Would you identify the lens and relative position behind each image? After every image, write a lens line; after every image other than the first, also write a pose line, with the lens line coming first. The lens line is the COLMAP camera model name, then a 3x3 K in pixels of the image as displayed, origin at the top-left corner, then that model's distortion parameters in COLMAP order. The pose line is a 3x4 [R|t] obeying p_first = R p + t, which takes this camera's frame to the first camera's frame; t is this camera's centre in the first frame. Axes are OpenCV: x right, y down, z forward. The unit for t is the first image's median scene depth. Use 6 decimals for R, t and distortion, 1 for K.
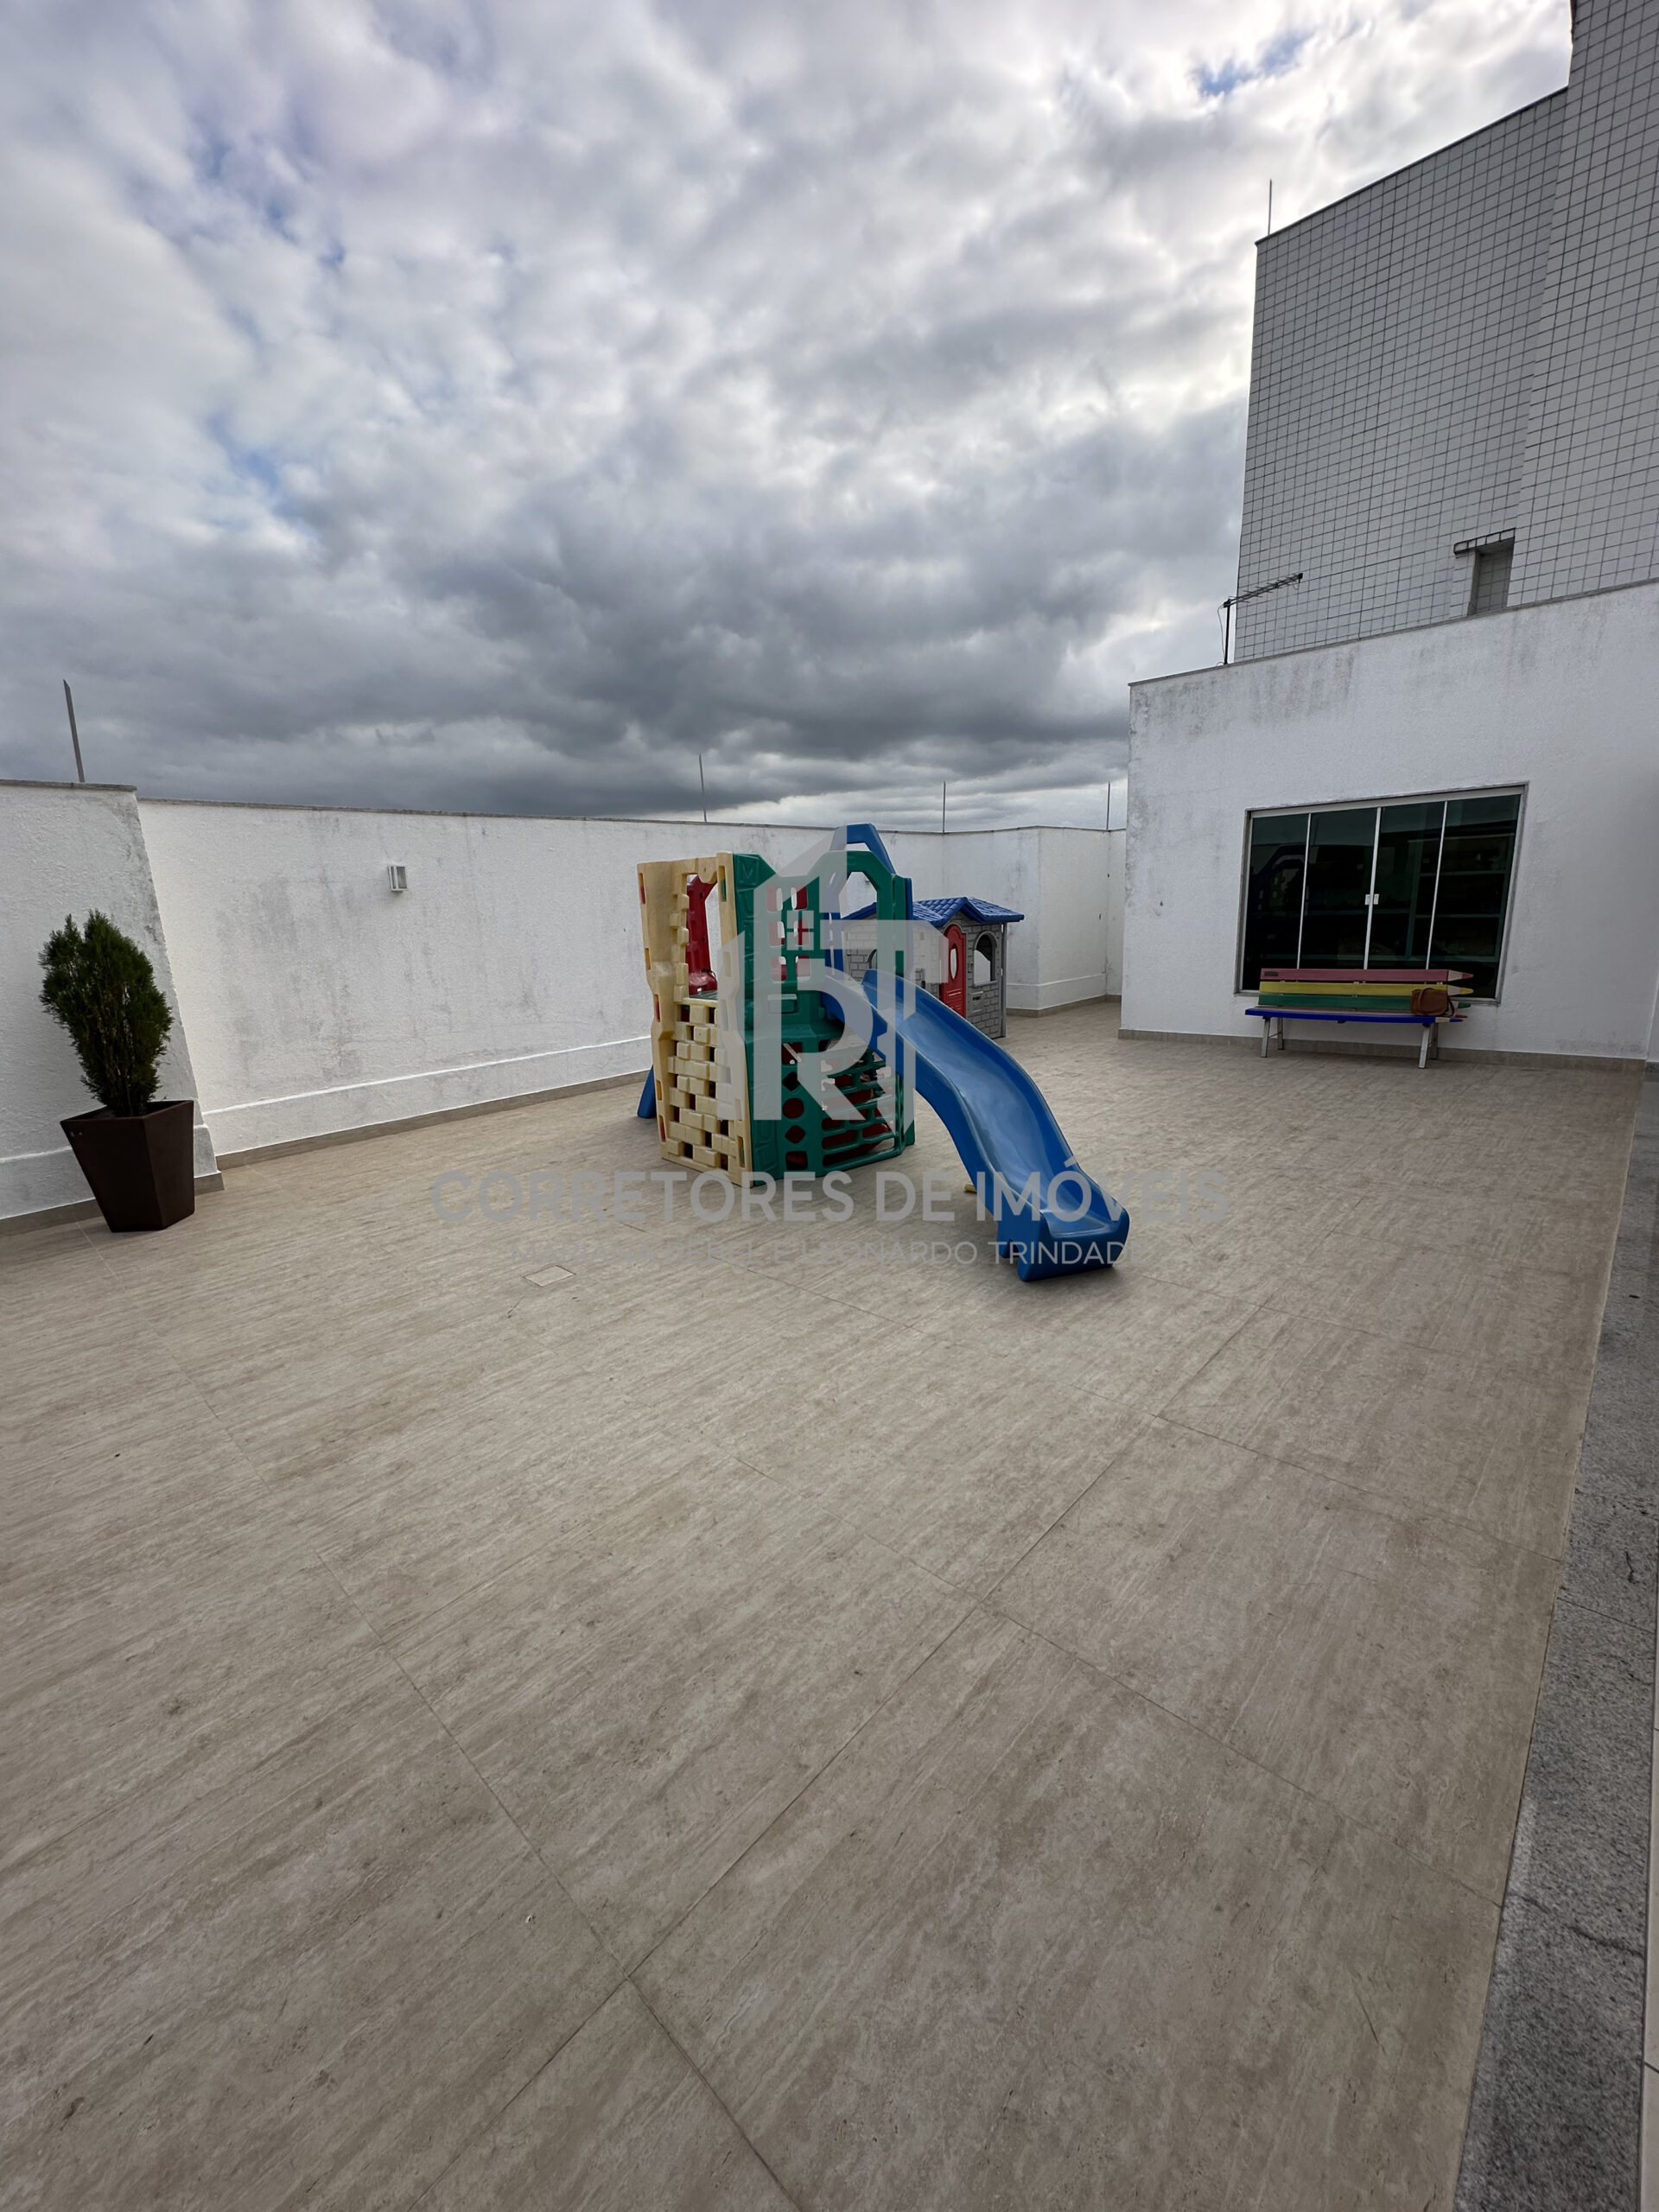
lens RADIAL K [[882.6, 0, 834.9], [0, 882.6, 1104.7], [0, 0, 1]] dist [-0.002412, 0.000443]
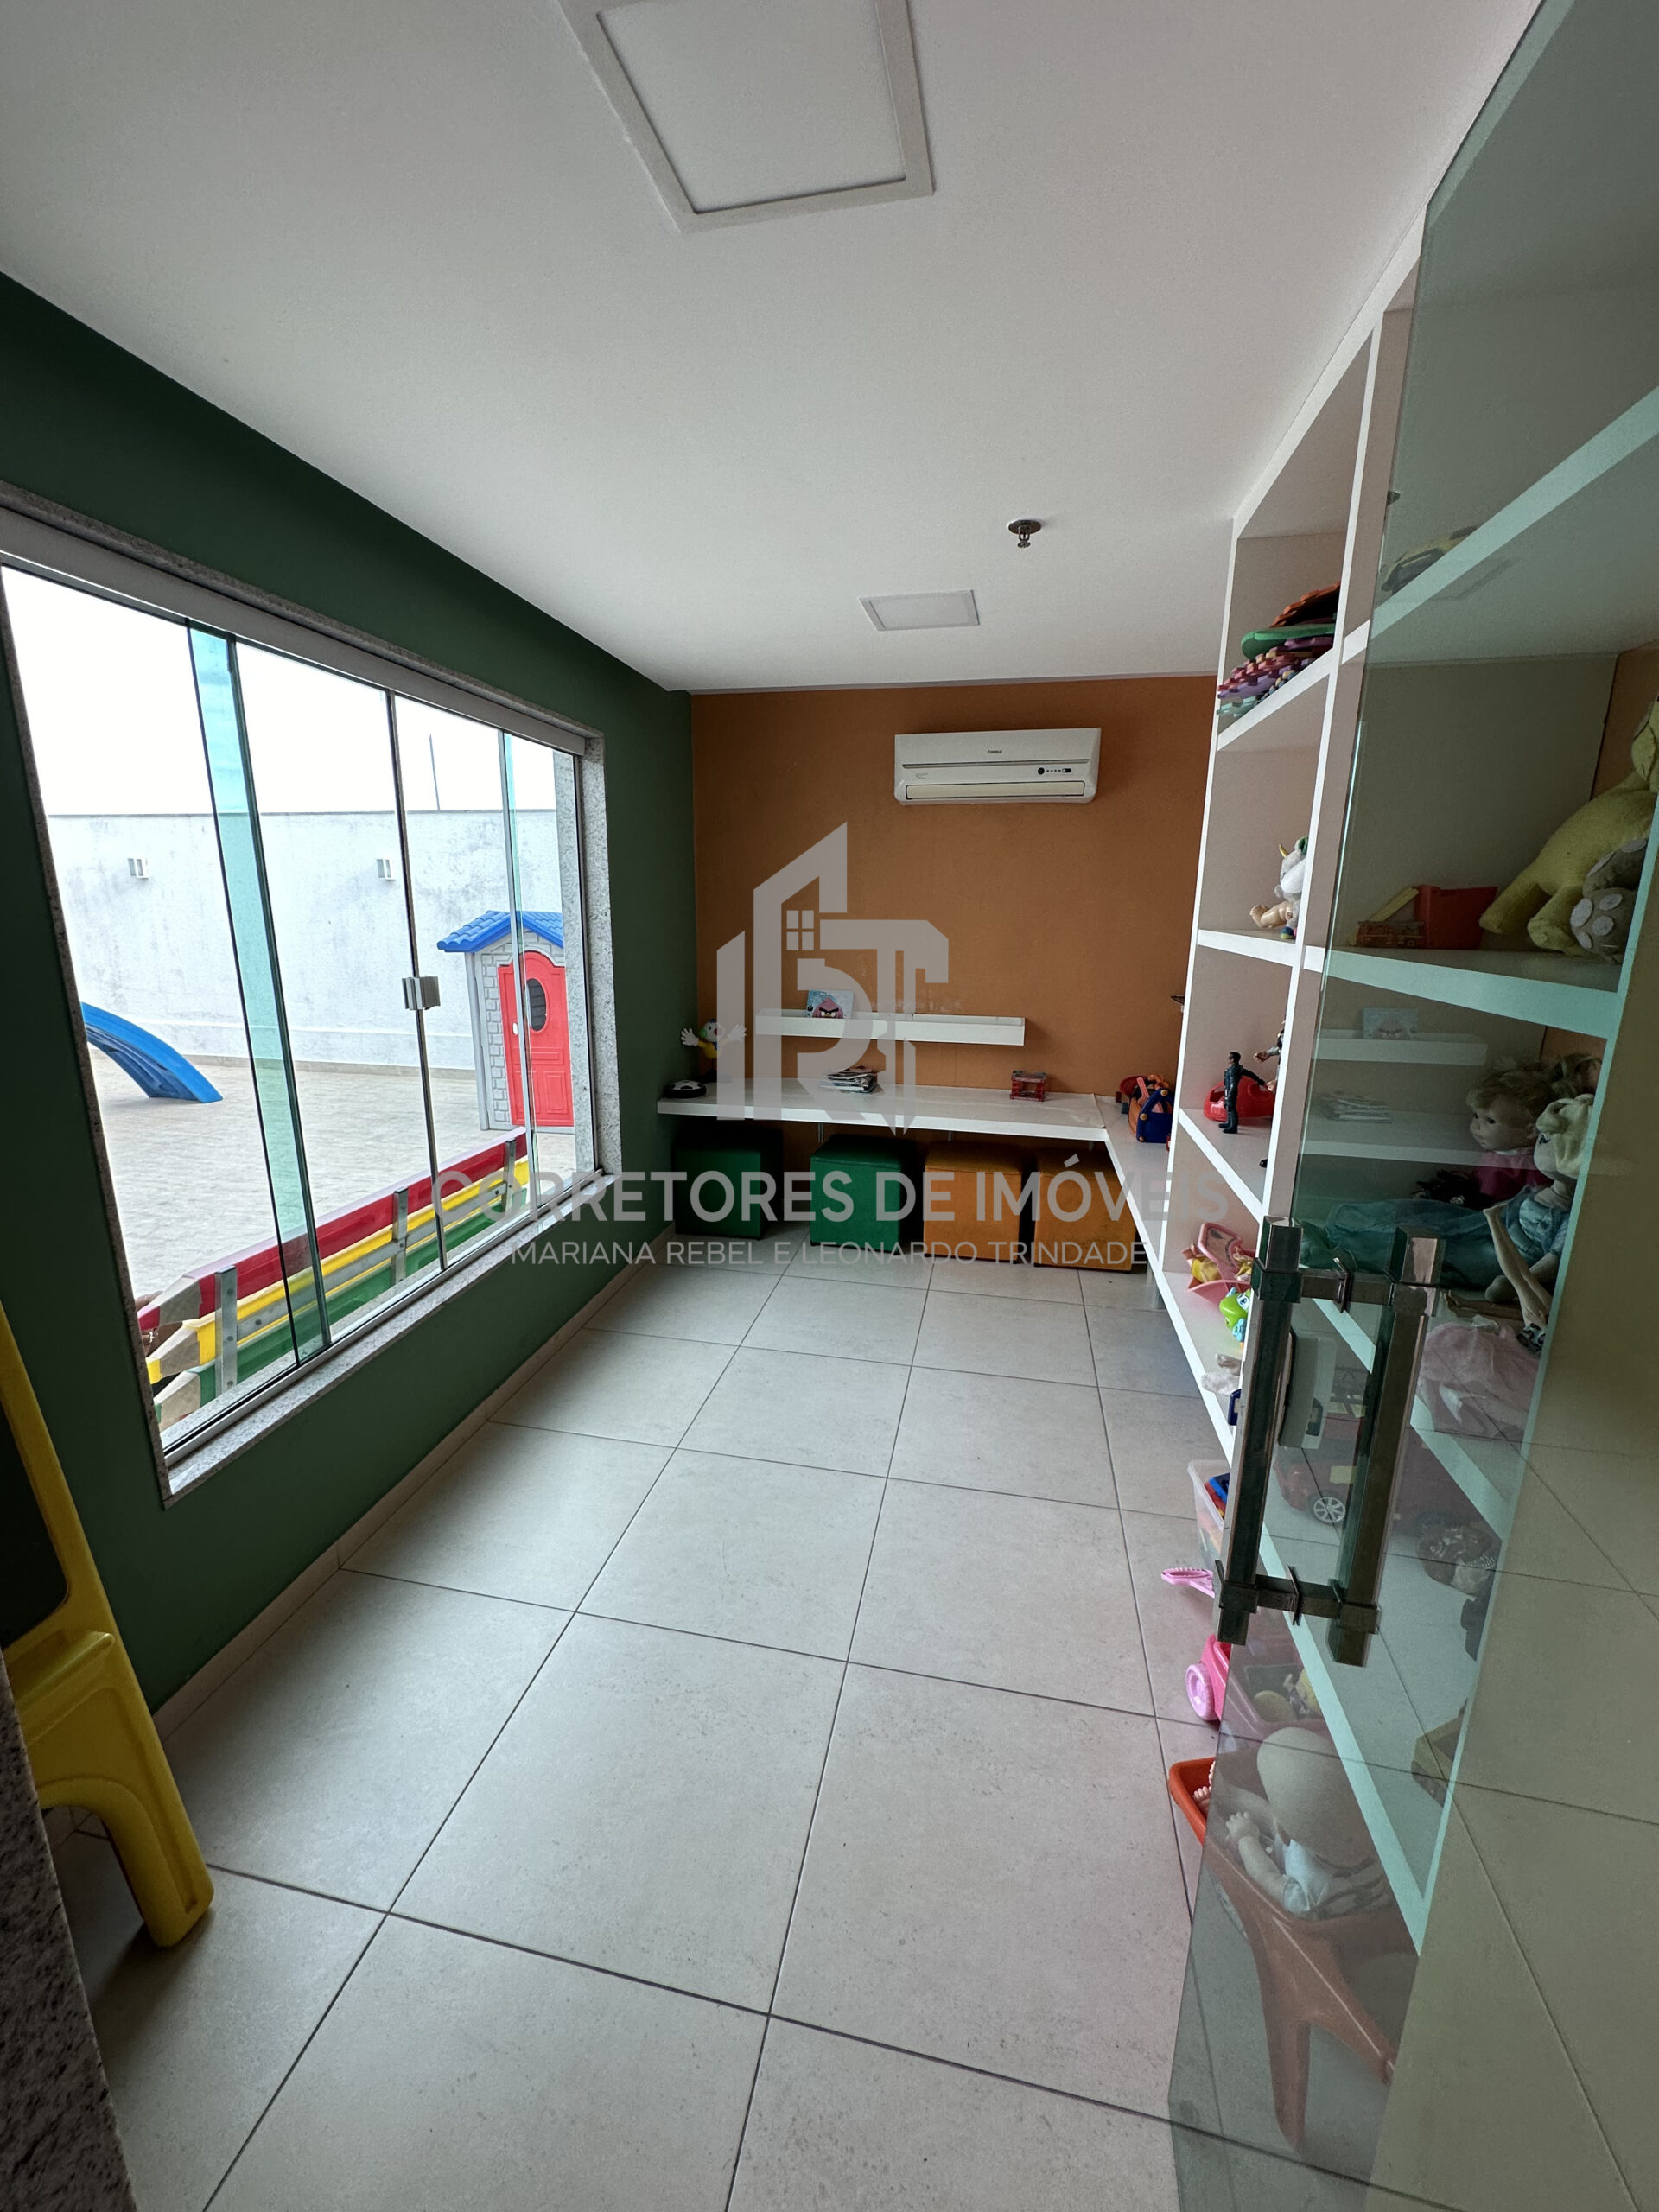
lens RADIAL K [[882.6, 0, 826.7], [0, 882.6, 1103.9], [0, 0, 1]] dist [-0.002412, 0.000443]
pose [[0.516092, 0.240441, -0.822093, 1.172460], [-0.223148, 0.964391, 0.141972, -0.334065], [0.826955, 0.110178, 0.551368, 1.168529]]
